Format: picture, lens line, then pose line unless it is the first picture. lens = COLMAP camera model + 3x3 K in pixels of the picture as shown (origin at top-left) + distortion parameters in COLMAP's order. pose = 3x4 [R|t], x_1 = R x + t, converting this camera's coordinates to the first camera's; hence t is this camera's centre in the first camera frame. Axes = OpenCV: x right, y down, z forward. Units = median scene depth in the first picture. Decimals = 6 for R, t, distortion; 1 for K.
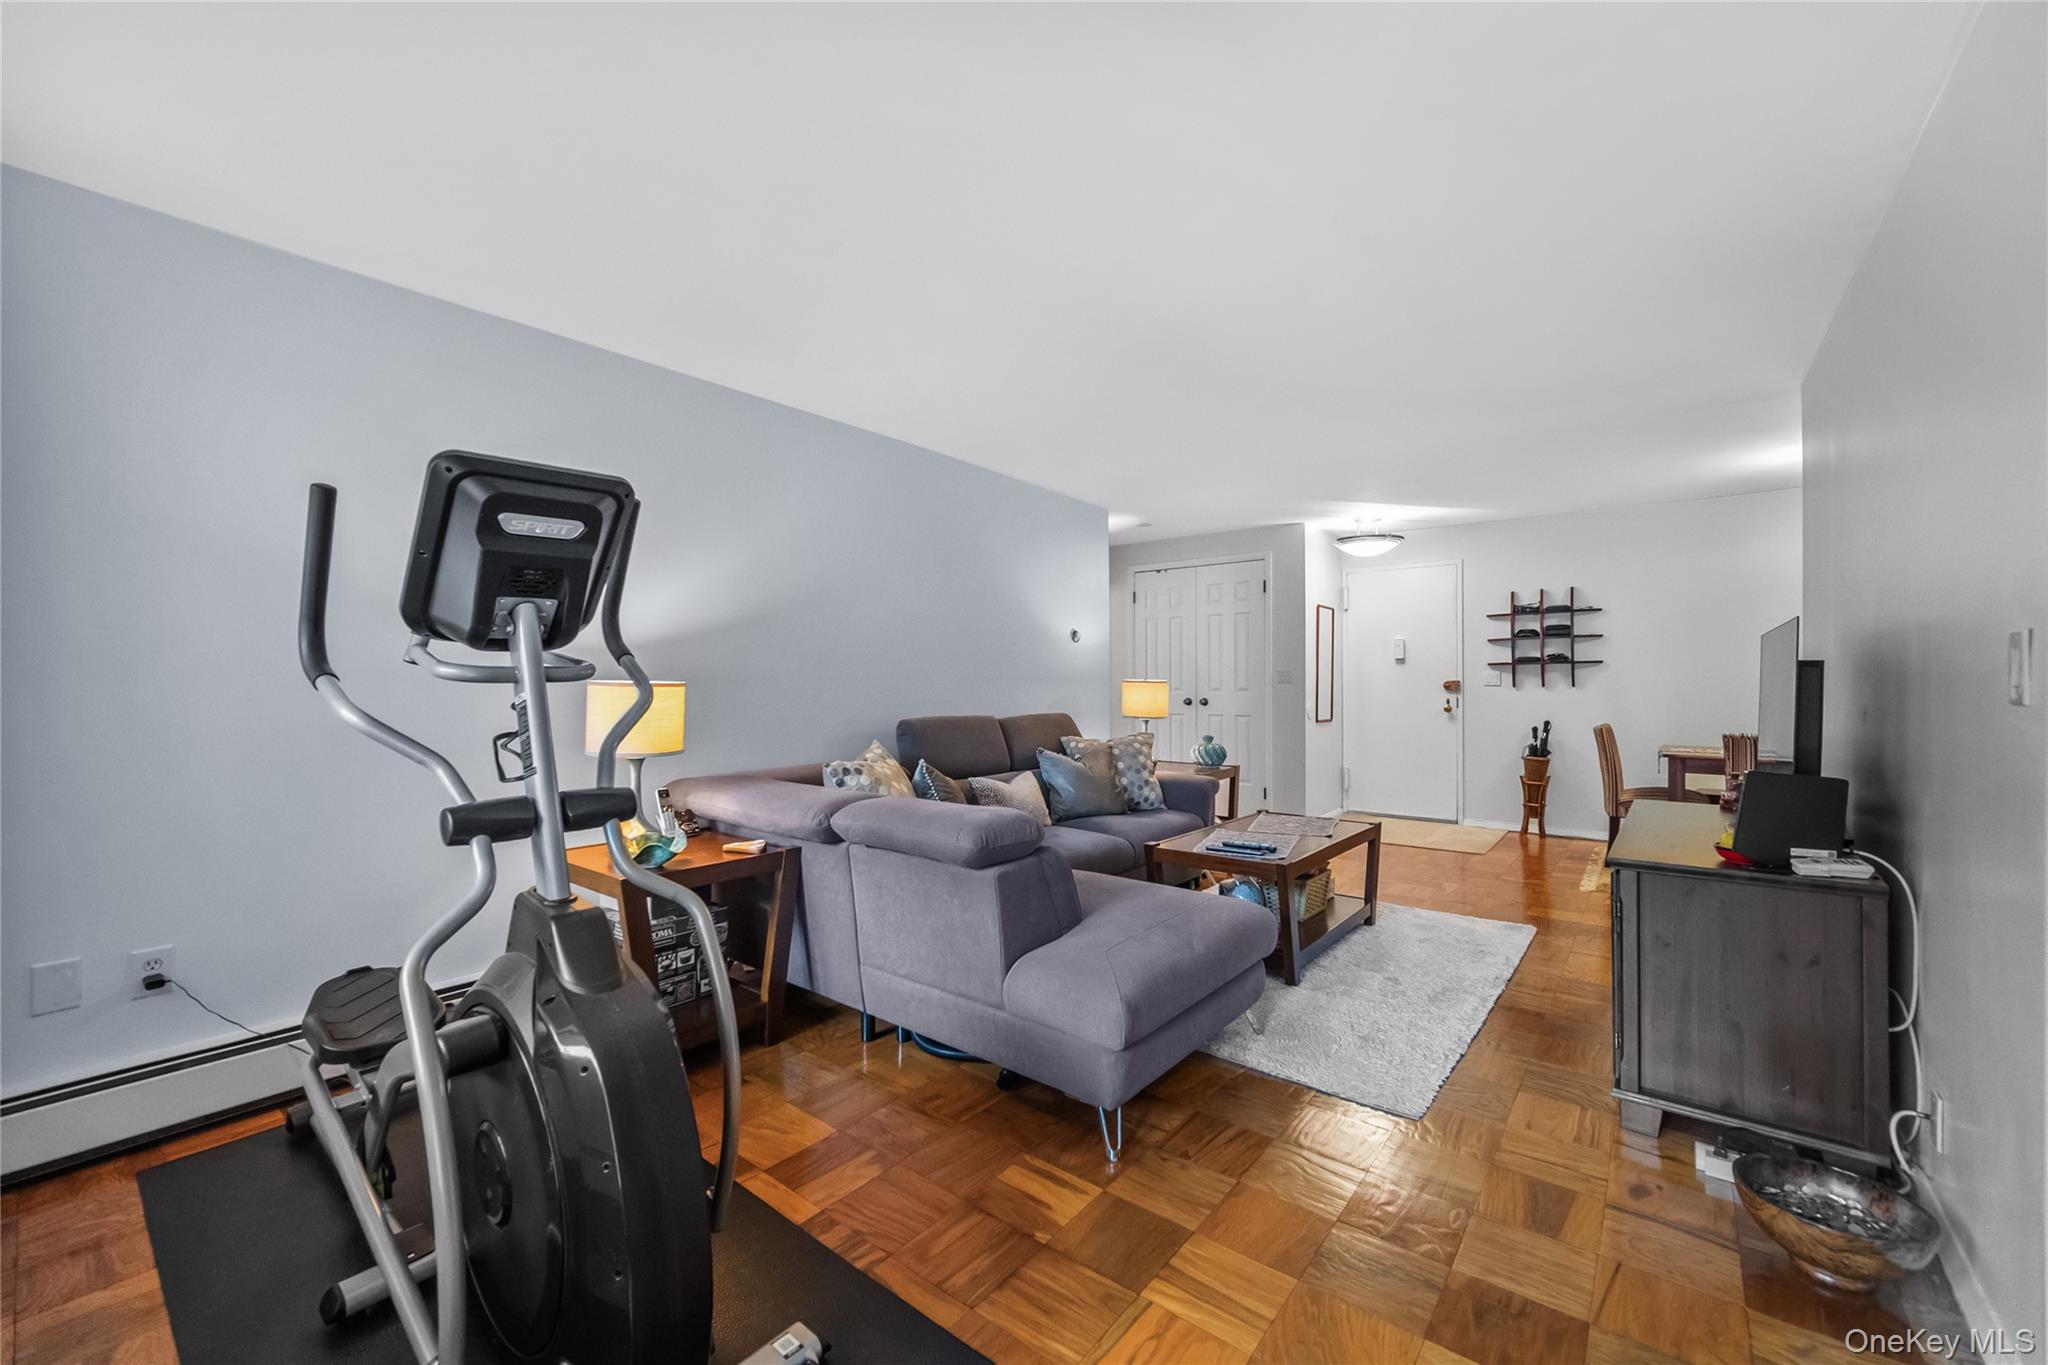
lens RADIAL K [[829.2, 0, 1015.3], [0, 829.2, 681.6], [0, 0, 1]] dist [-0.001317, 0.000014]
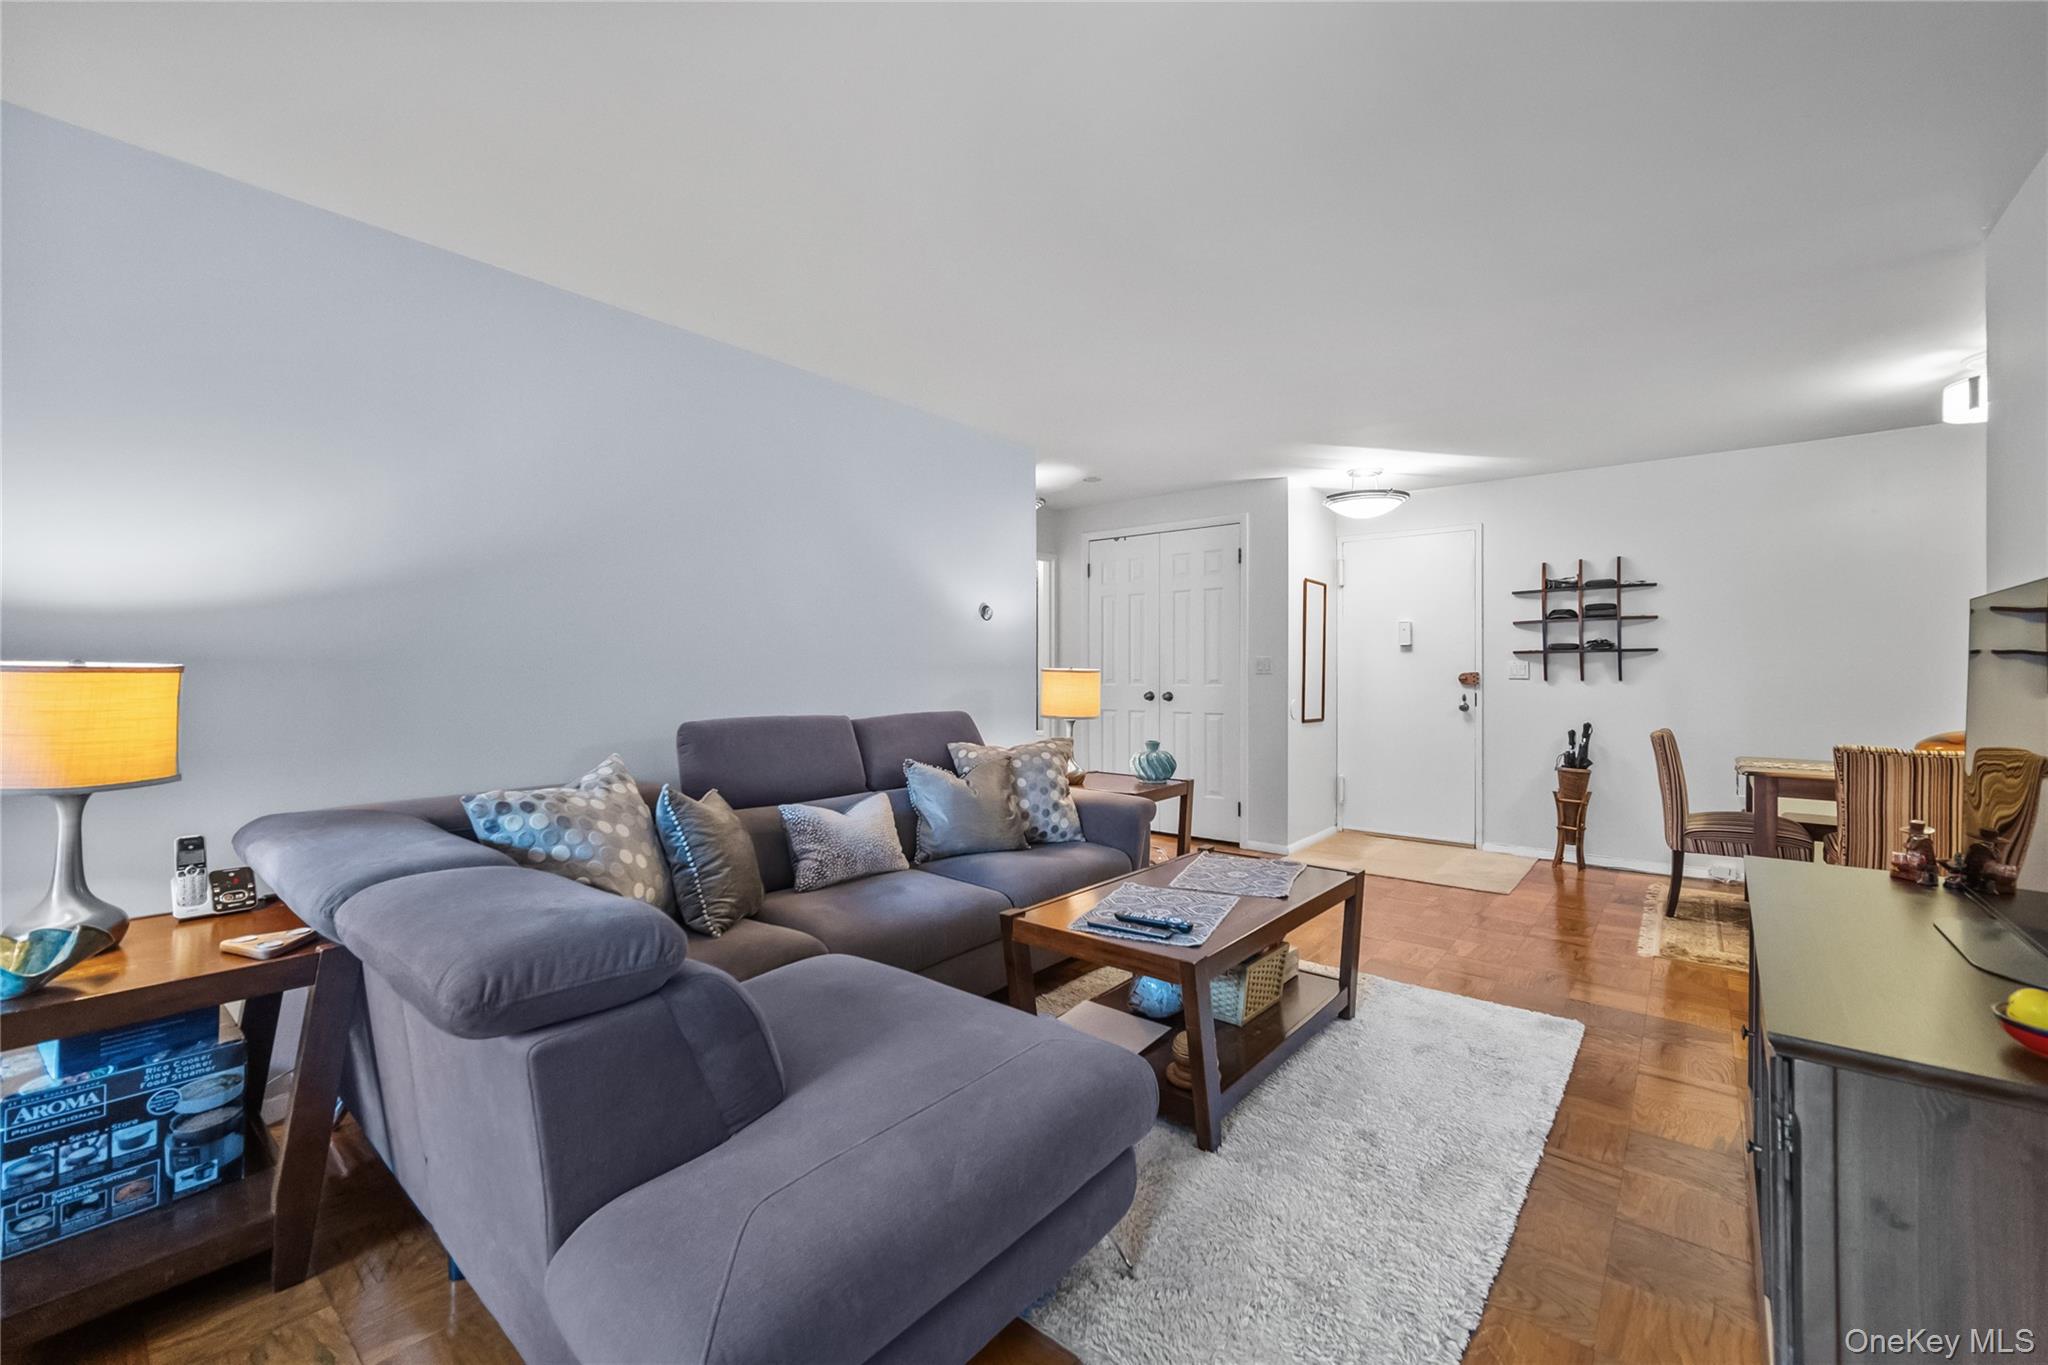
lens RADIAL K [[824.1, 0, 1034.2], [0, 824.1, 667.2], [0, 0, 1]] dist [-0.004444, 0.000452]
pose [[0.999965, 0.005725, -0.006105, 0.141025], [-0.005760, 0.999967, -0.005680, 0.001031], [0.006072, 0.005715, 0.999965, 0.254905]]
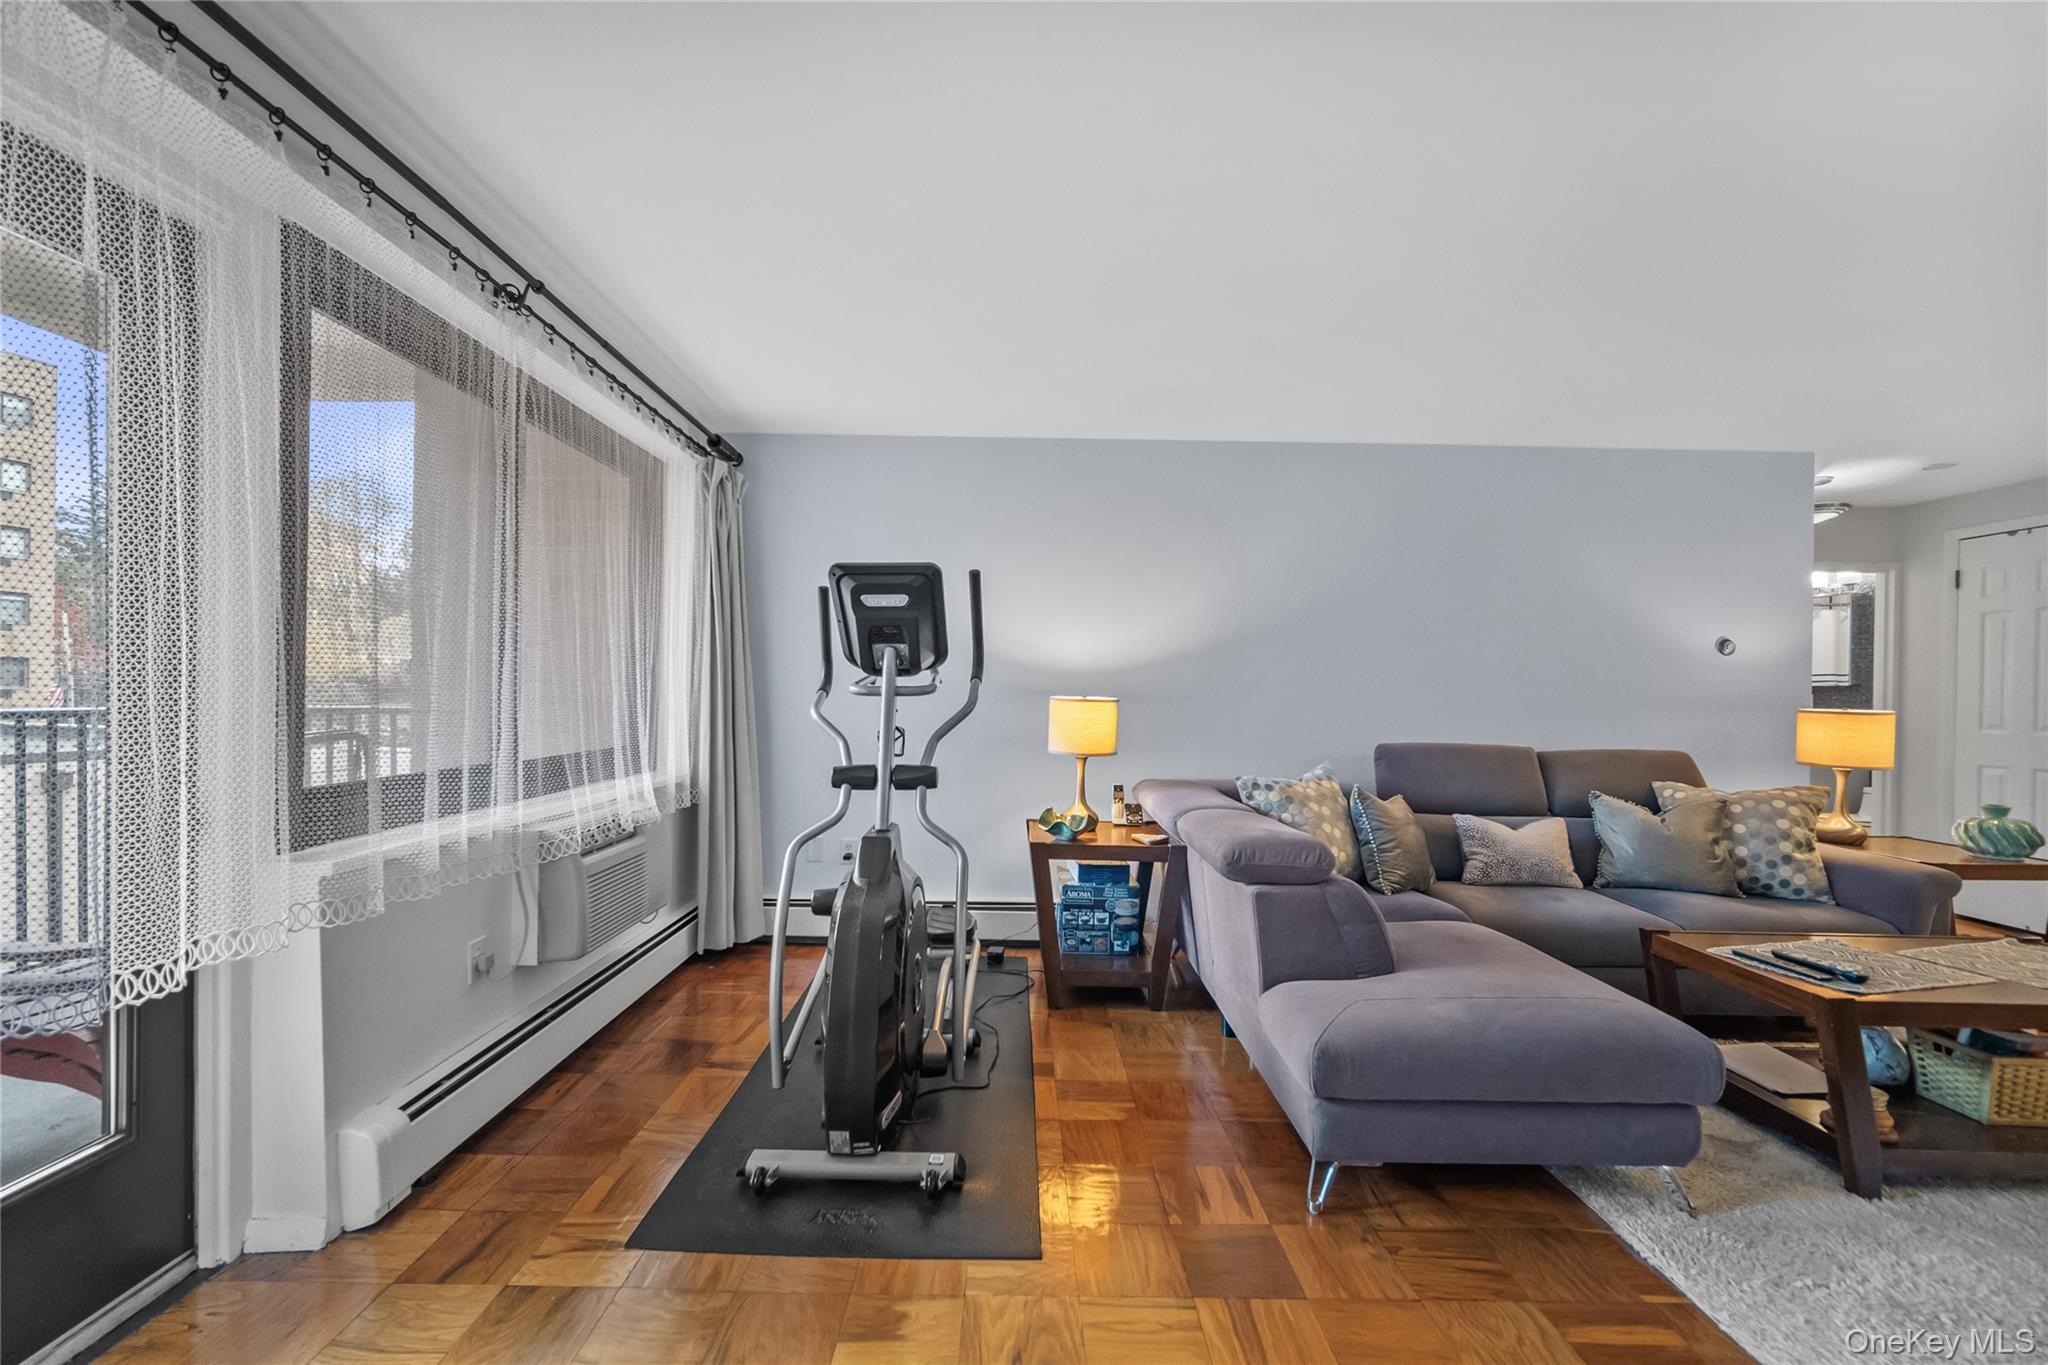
lens RADIAL K [[837.4, 0, 997.7], [0, 837.4, 696.6], [0, 0, 1]] dist [-0.000375, 0.000156]
pose [[0.614243, 0.016634, -0.788942, 0.297841], [-0.019505, 0.999792, 0.005894, -0.003979], [0.788876, 0.011768, 0.614440, 0.056995]]
